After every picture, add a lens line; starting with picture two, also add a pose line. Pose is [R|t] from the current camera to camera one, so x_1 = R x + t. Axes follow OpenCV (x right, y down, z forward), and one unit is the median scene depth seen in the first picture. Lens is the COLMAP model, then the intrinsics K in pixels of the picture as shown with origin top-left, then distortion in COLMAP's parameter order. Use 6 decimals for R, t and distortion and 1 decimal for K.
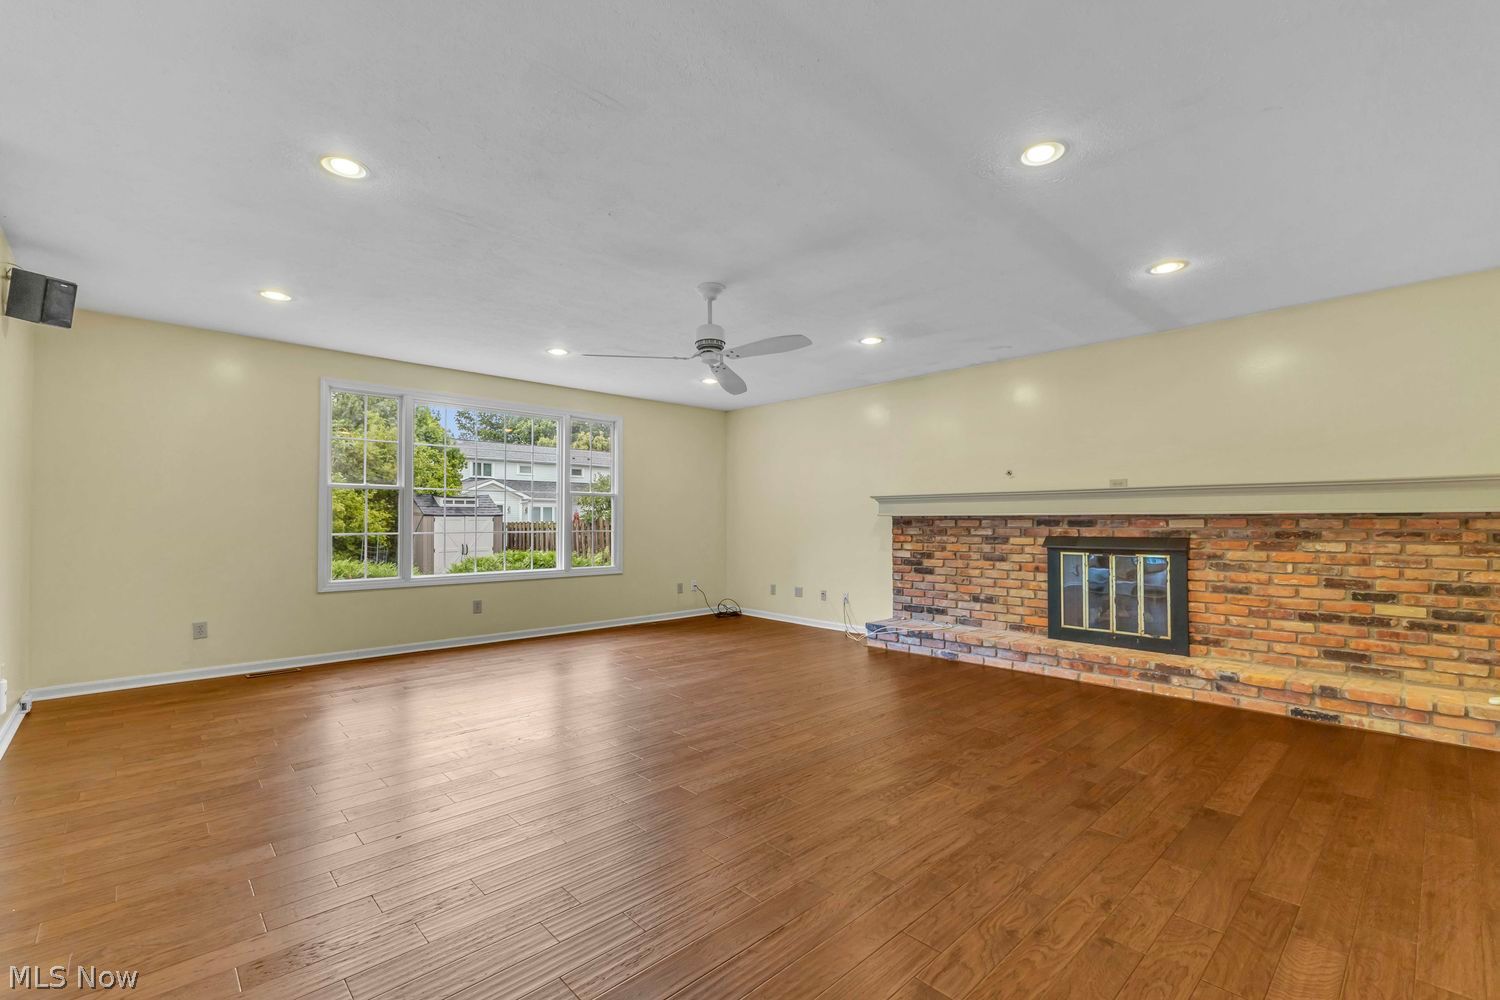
lens RADIAL K [[652.9, 0, 749.2], [0, 652.9, 513.0], [0, 0, 1]] dist [0.012093, -0.003858]
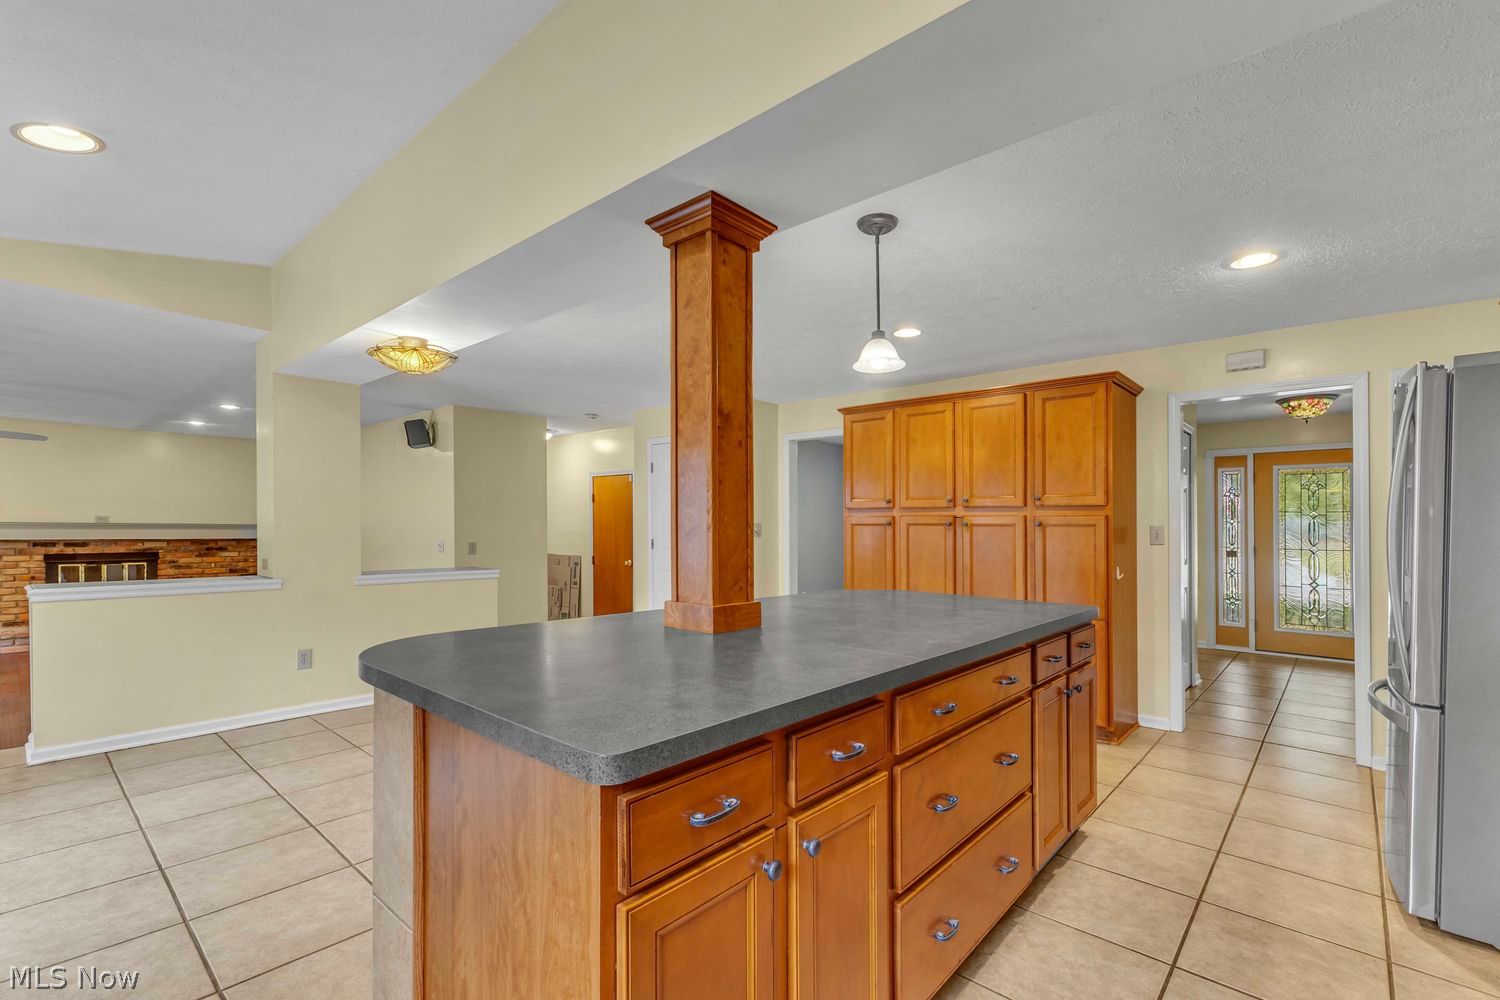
lens RADIAL K [[652.9, 0, 743.7], [0, 652.9, 537.1], [0, 0, 1]] dist [0.012093, -0.003858]
pose [[-0.090731, -0.011780, 0.995806, -1.140273], [-0.020525, 0.999740, 0.009956, -0.048645], [-0.995664, -0.019535, -0.090949, -0.387449]]
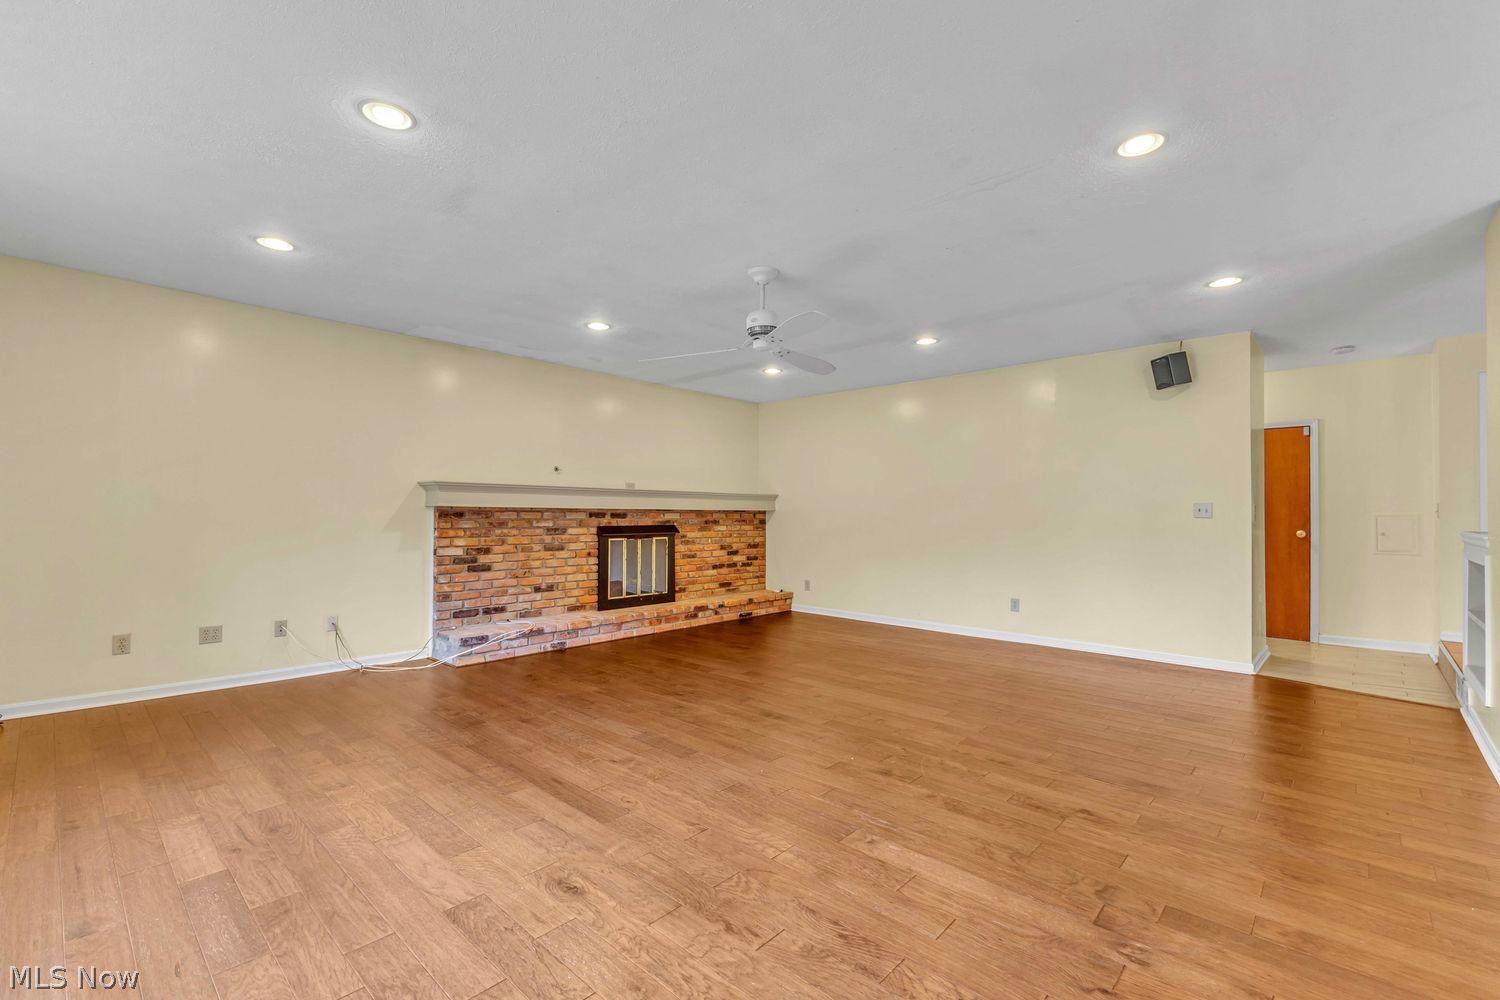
lens RADIAL K [[652.9, 0, 751.9], [0, 652.9, 508.3], [0, 0, 1]] dist [0.012093, -0.003858]
pose [[-0.070151, 0.011261, 0.997473, -0.788088], [-0.016378, 0.999788, -0.012439, 0.013477], [-0.997402, -0.017210, -0.069951, 0.835217]]
